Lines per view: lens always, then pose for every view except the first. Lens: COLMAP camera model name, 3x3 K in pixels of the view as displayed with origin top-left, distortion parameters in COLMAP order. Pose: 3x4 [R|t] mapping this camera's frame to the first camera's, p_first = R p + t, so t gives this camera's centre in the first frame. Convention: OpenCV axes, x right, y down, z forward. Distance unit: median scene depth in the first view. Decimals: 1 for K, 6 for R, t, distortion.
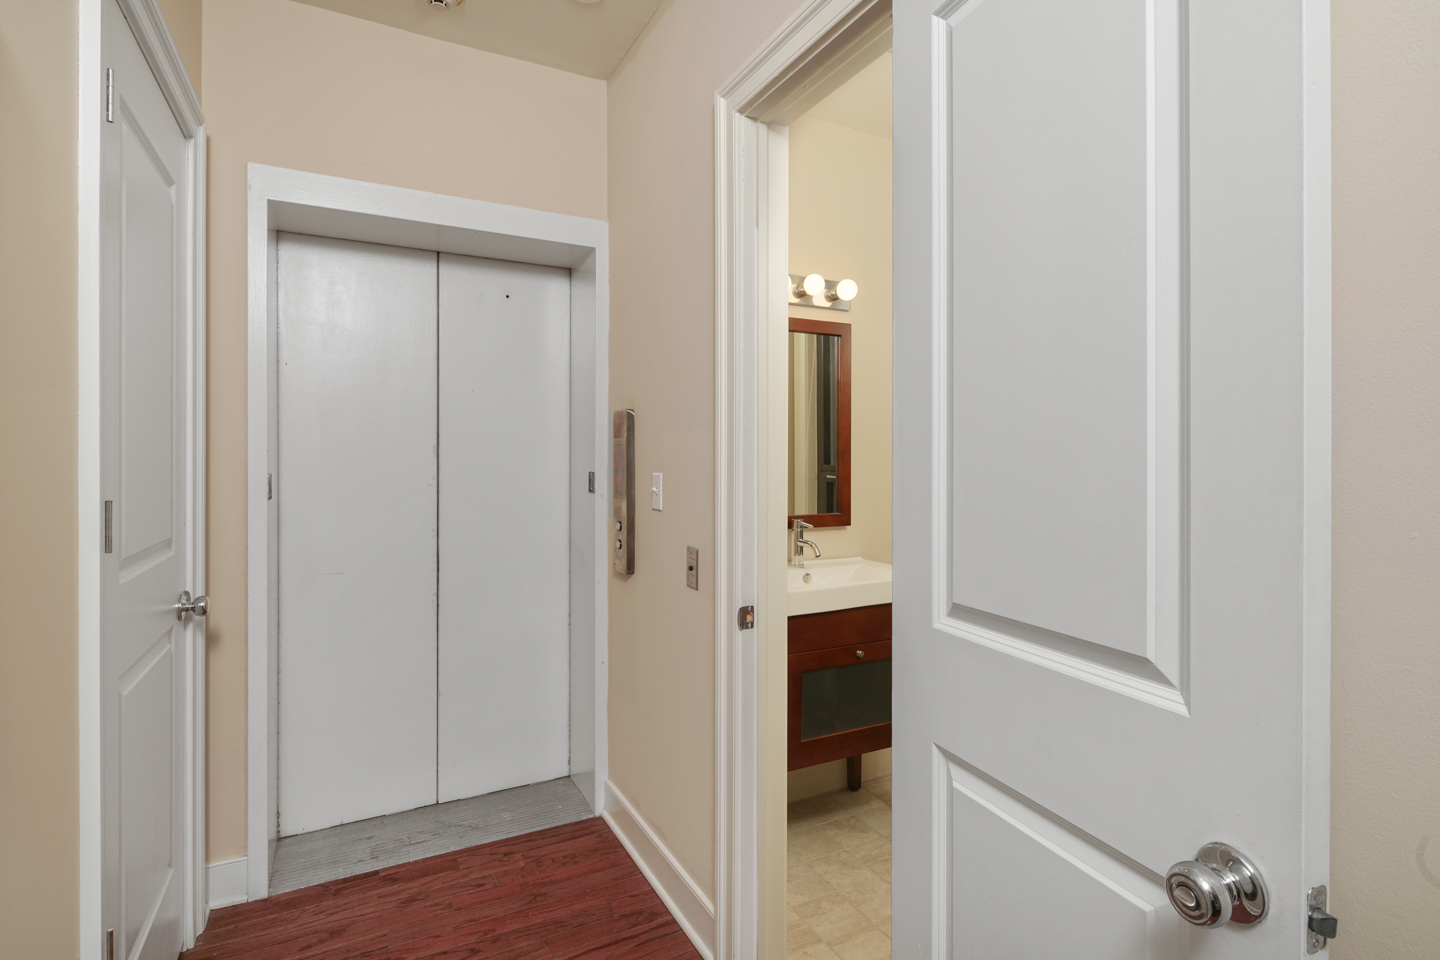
lens RADIAL K [[703.6, 0, 730.7], [0, 703.6, 443.7], [0, 0, 1]] dist [0.002643, -0.000699]
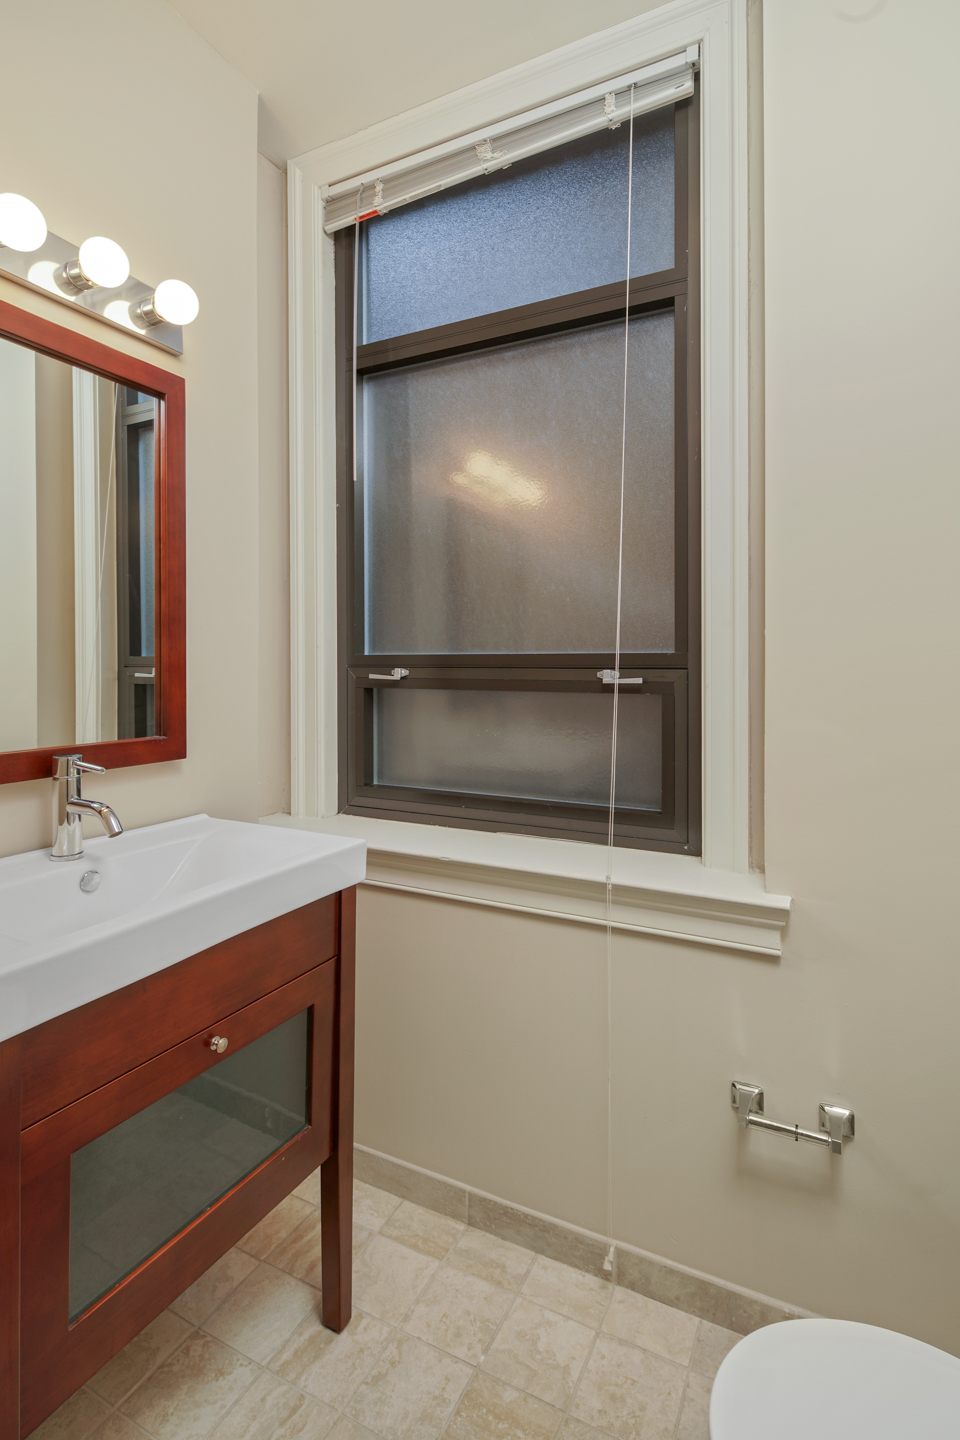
lens RADIAL K [[714.0, 0, 486.1], [0, 714.0, 660.6], [0, 0, 1]] dist [0.001837, -0.000516]
pose [[0.828707, -0.004678, 0.559663, 0.057019], [0.003978, 0.999989, 0.002468, 0.042340], [-0.559668, 0.000181, 0.828717, 0.428473]]
